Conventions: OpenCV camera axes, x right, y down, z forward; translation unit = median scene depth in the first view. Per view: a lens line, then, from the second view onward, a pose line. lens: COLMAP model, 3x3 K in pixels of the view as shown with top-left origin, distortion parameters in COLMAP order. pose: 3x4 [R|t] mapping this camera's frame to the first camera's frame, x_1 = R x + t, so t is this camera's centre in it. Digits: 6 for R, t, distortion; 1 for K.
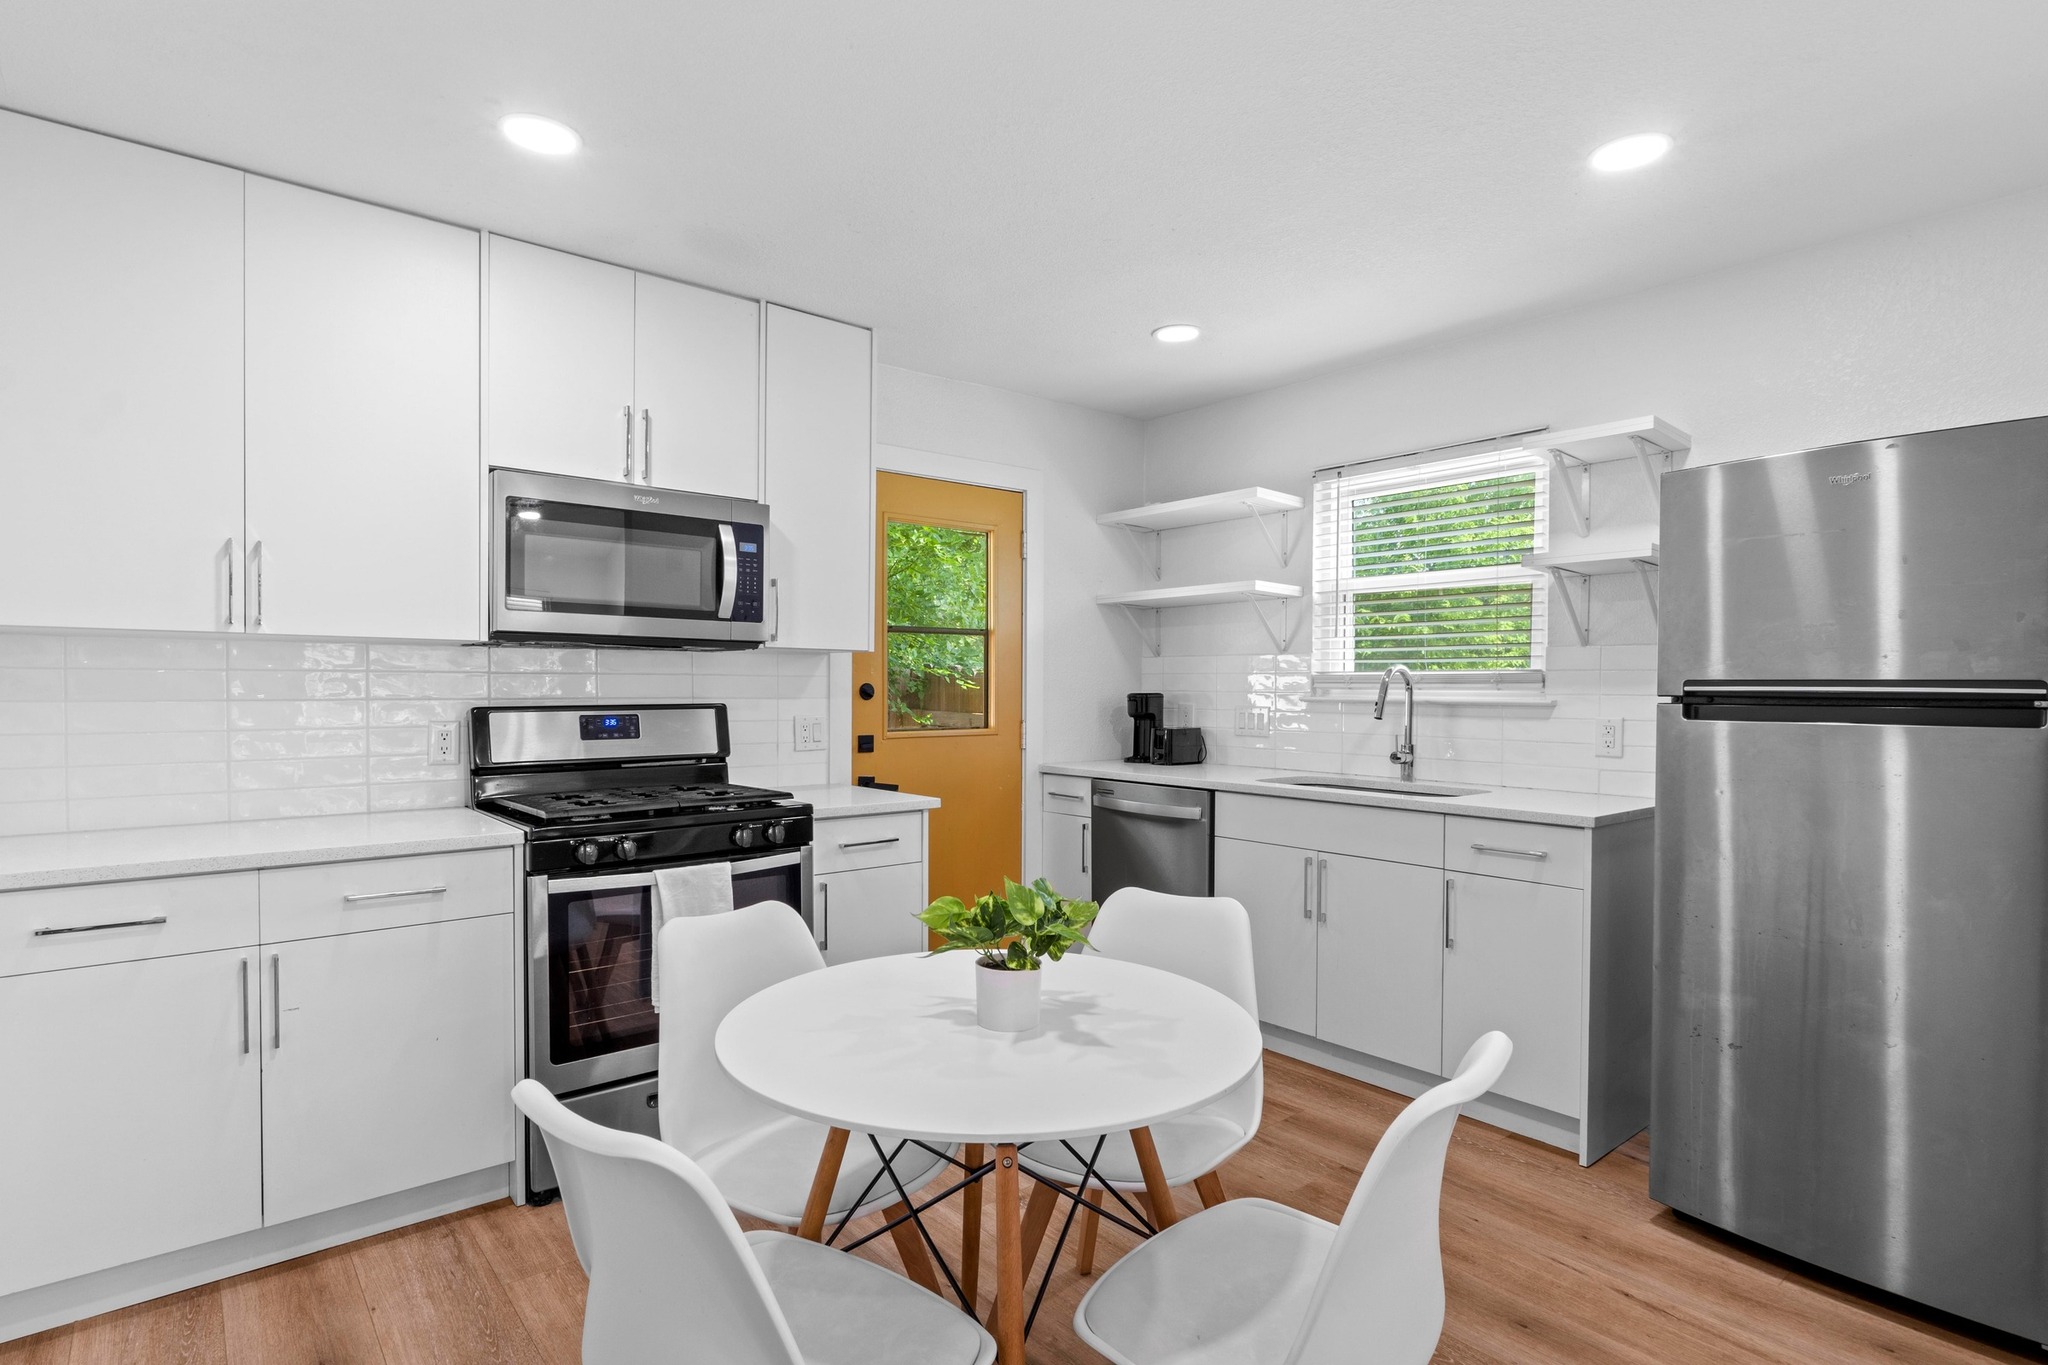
lens RADIAL K [[1019.6, 0, 1015.4], [0, 1019.6, 701.2], [0, 0, 1]] dist [-0.004168, 0.005522]
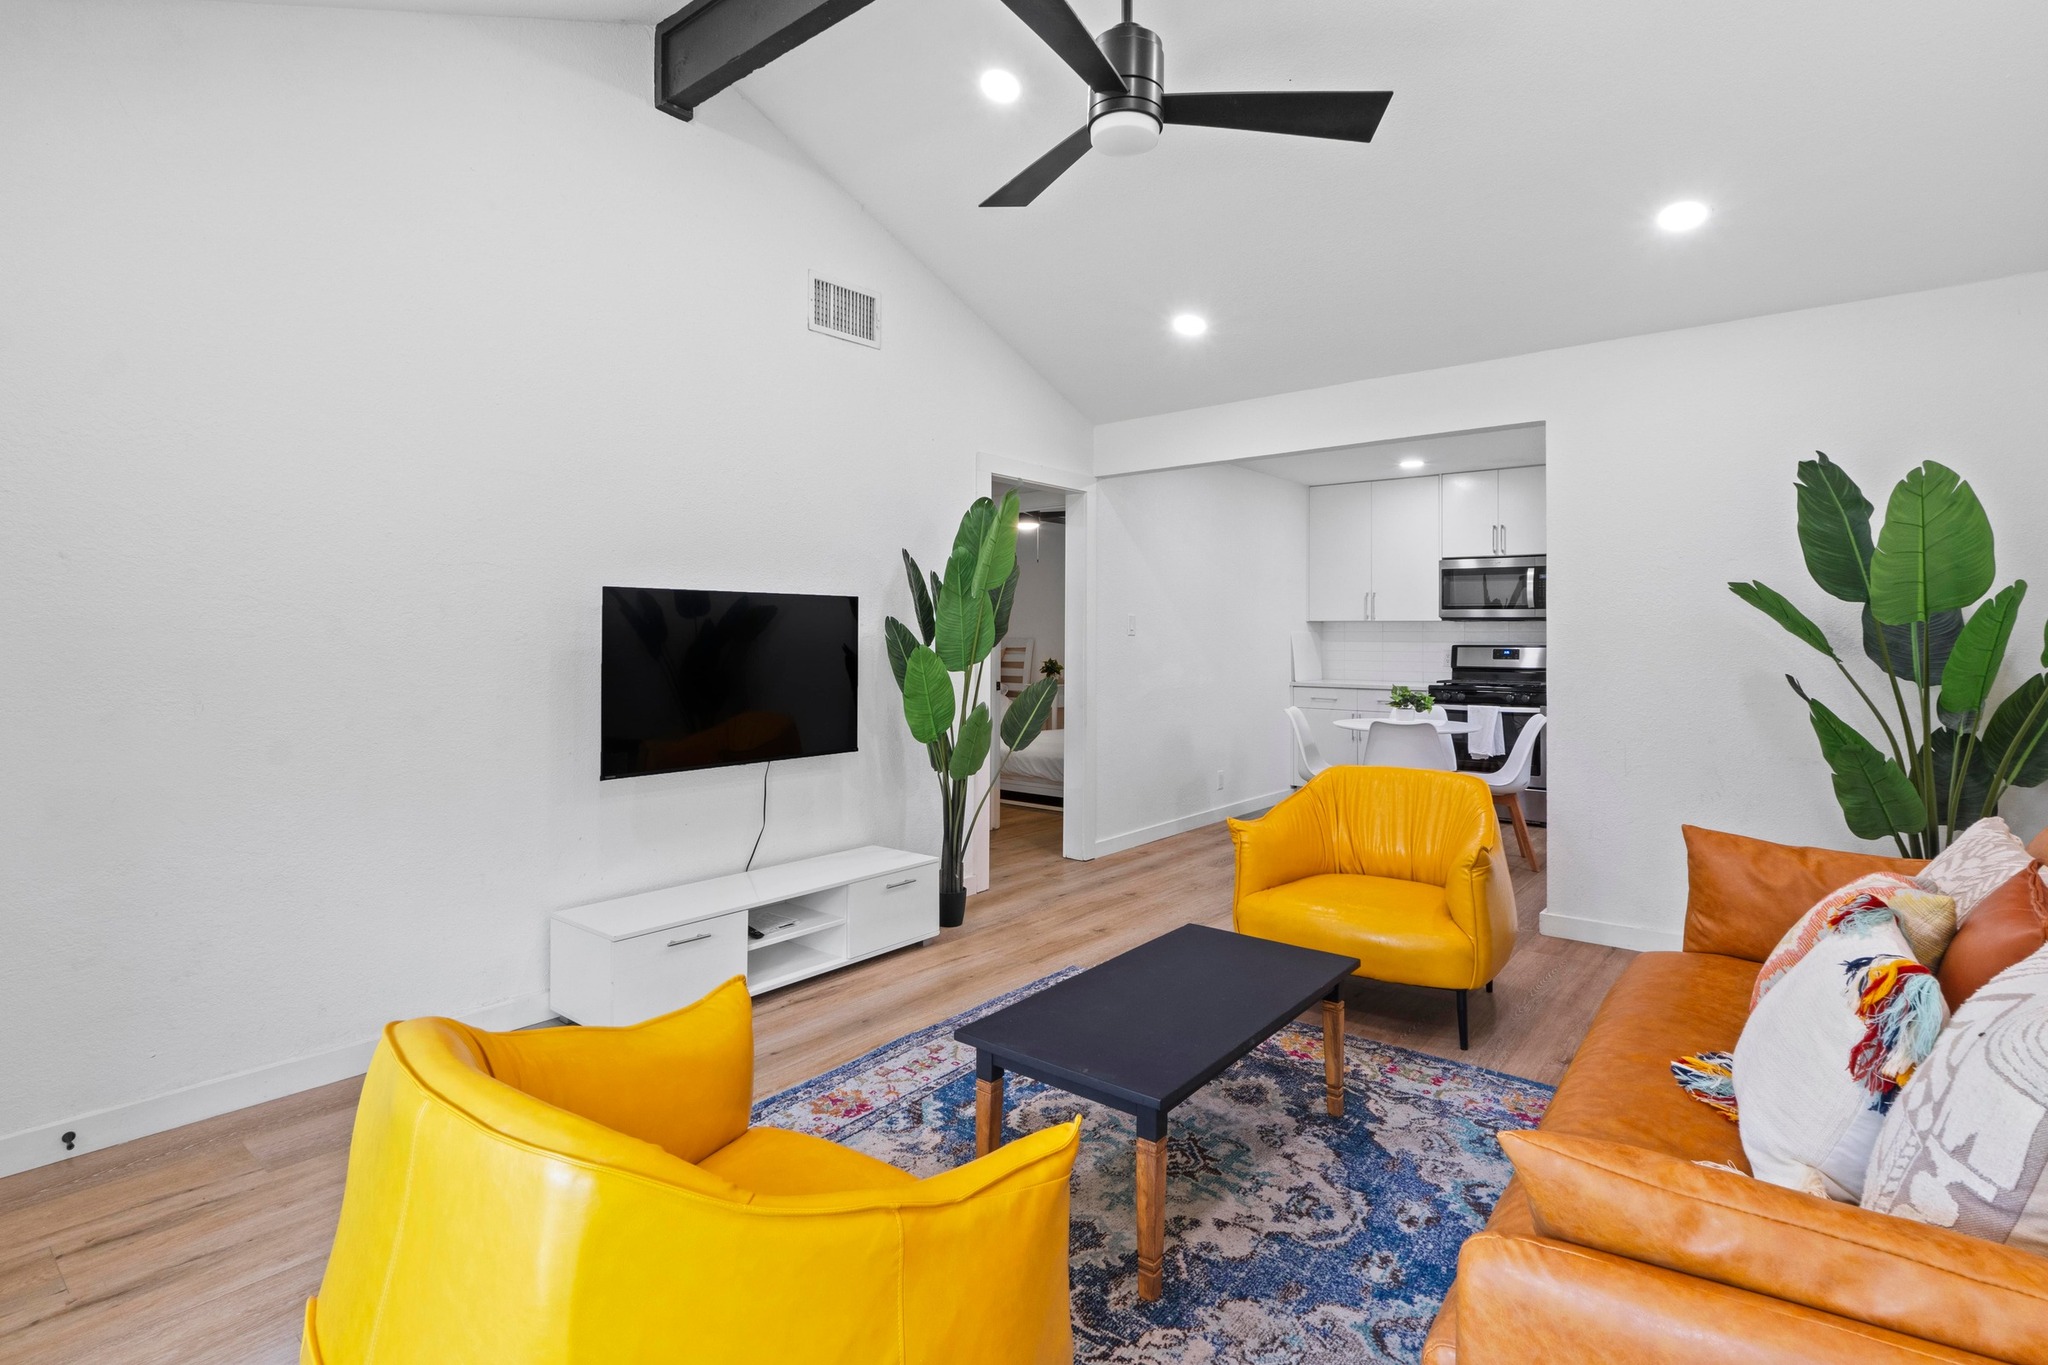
lens RADIAL K [[1019.6, 0, 1021.6], [0, 1019.6, 609.3], [0, 0, 1]] dist [-0.004168, 0.005522]
pose [[0.202511, -0.027681, -0.978889, 1.615291], [-0.016093, 0.999371, -0.031590, 0.012364], [0.979148, 0.022150, 0.201938, -0.557768]]
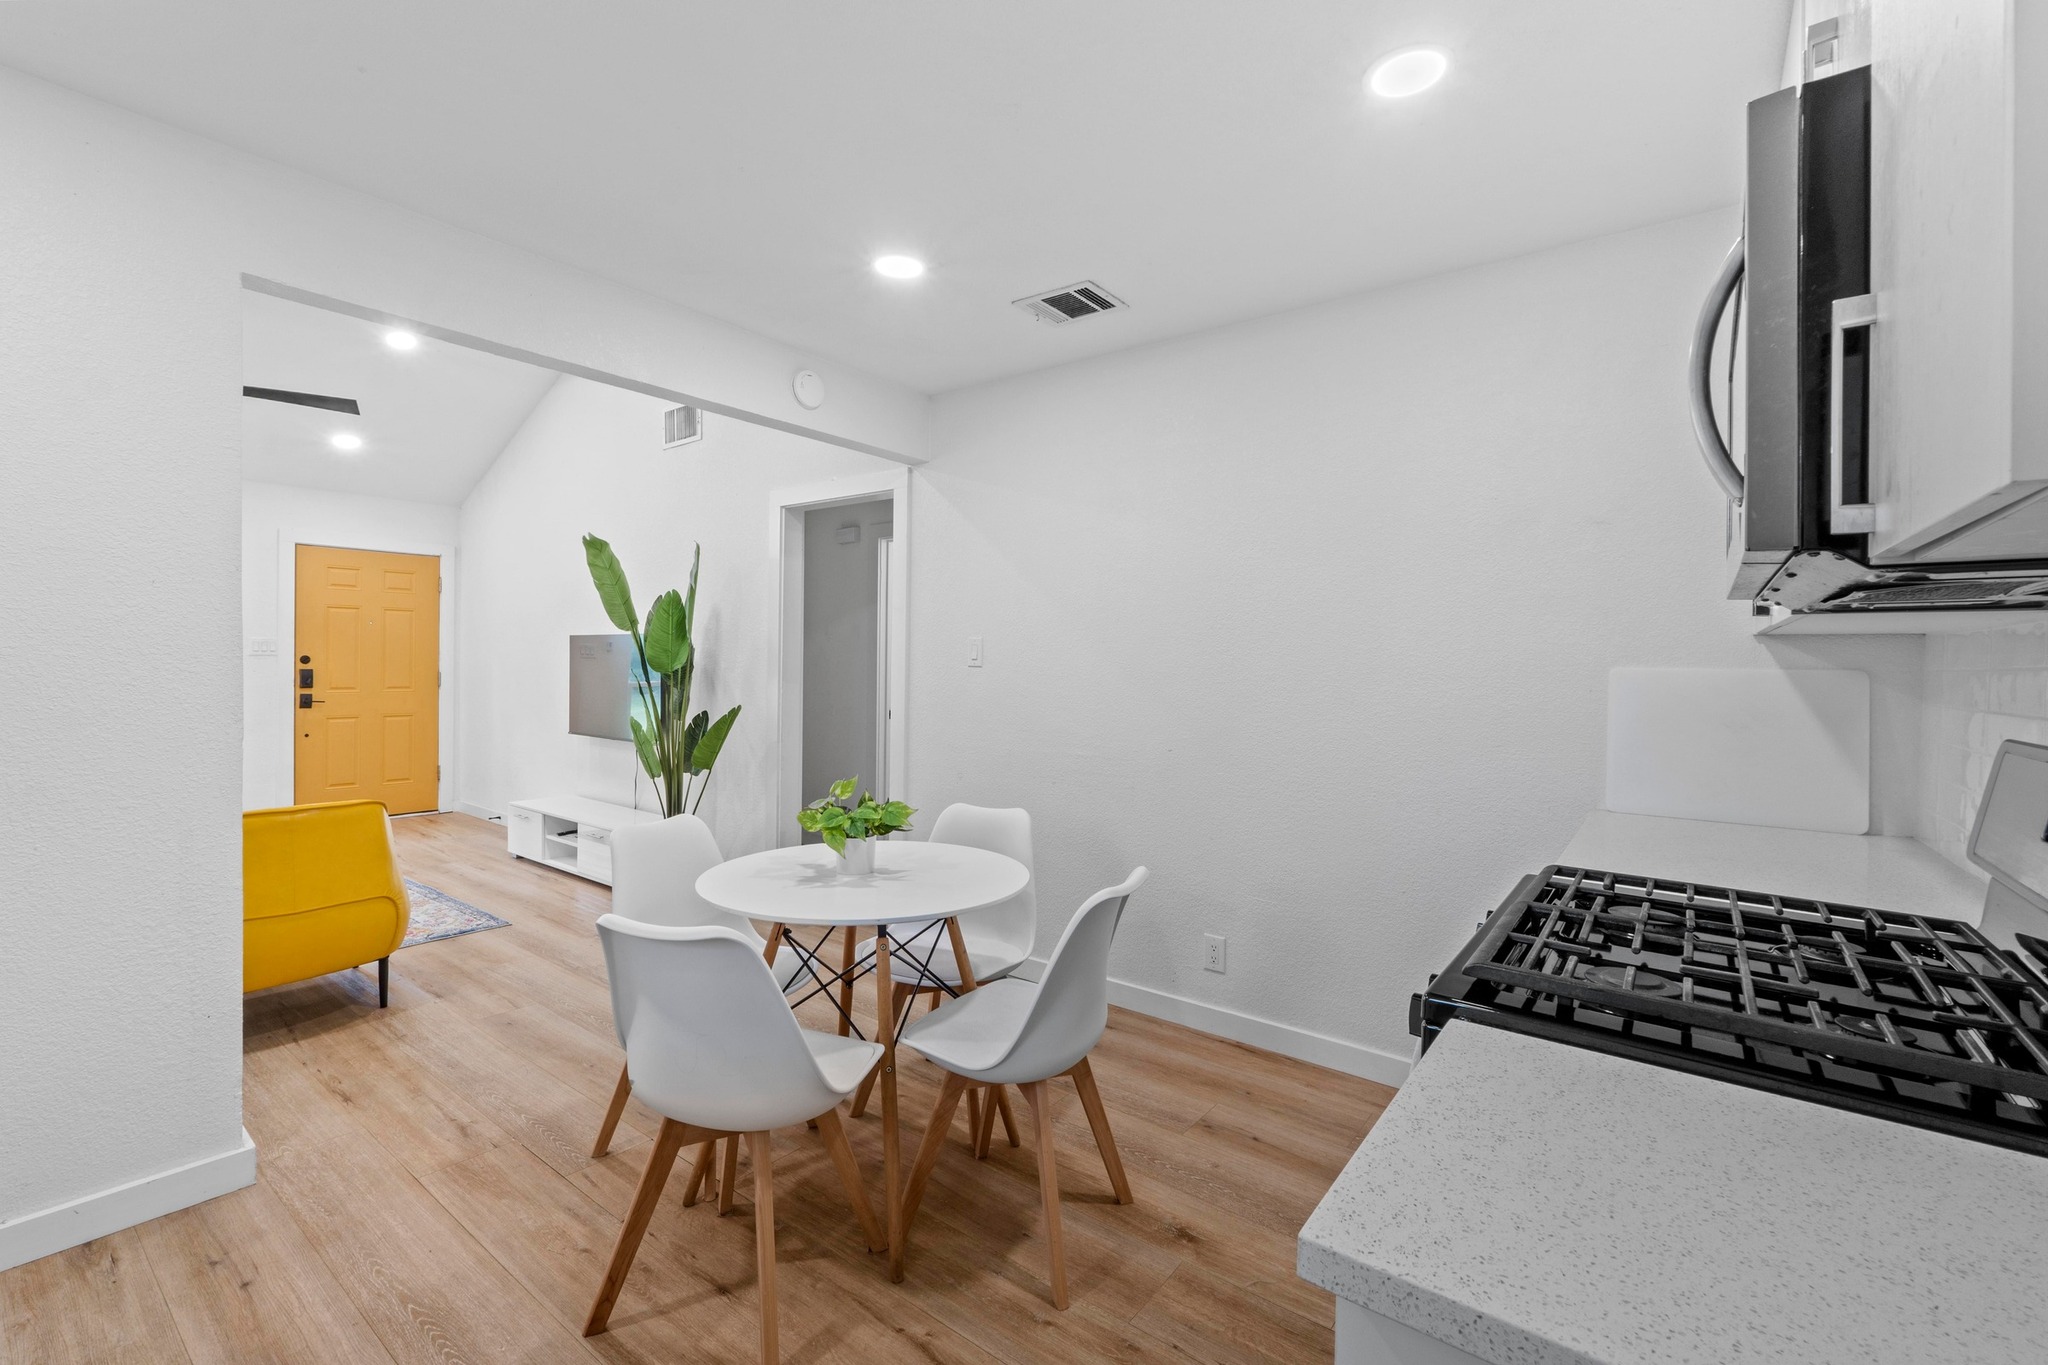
lens RADIAL K [[875.8, 0, 1020.0], [0, 875.8, 683.5], [0, 0, 1]] dist [-0.006907, 0.000286]
pose [[-0.974731, -0.013593, -0.222969, 0.024283], [-0.021859, 0.999160, 0.034649, -0.022906], [0.222311, 0.038648, -0.974210, 1.141025]]
